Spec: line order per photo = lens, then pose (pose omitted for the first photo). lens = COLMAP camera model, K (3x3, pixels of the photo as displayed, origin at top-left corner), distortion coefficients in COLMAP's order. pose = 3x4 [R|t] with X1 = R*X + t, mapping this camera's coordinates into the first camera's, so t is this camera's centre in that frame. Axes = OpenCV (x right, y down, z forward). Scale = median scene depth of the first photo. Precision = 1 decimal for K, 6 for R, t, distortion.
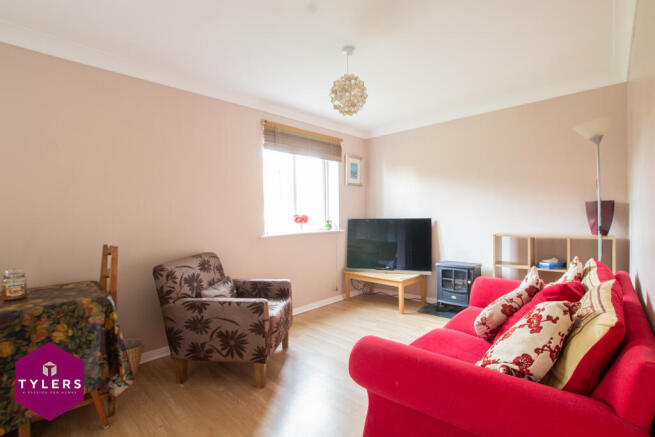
lens RADIAL K [[307.8, 0, 328.0], [0, 307.8, 219.5], [0, 0, 1]] dist [-0.032304, 0.000426]
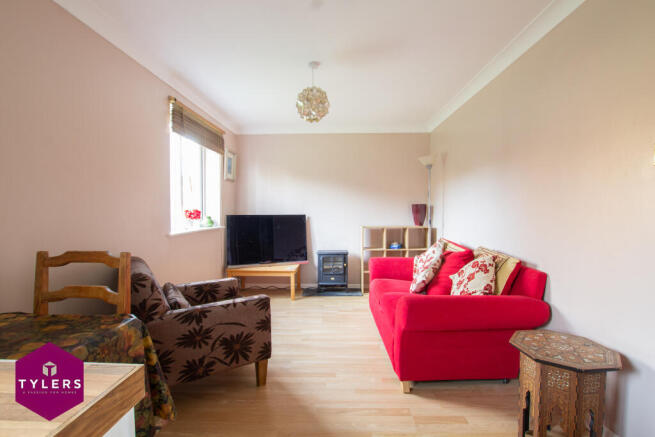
lens RADIAL K [[307.8, 0, 342.3], [0, 307.8, 218.7], [0, 0, 1]] dist [-0.032304, 0.000426]
pose [[0.733394, -0.002352, 0.679800, -0.632909], [-0.000605, 0.999991, 0.004112, 0.010219], [-0.679804, -0.003427, 0.733386, 0.096098]]
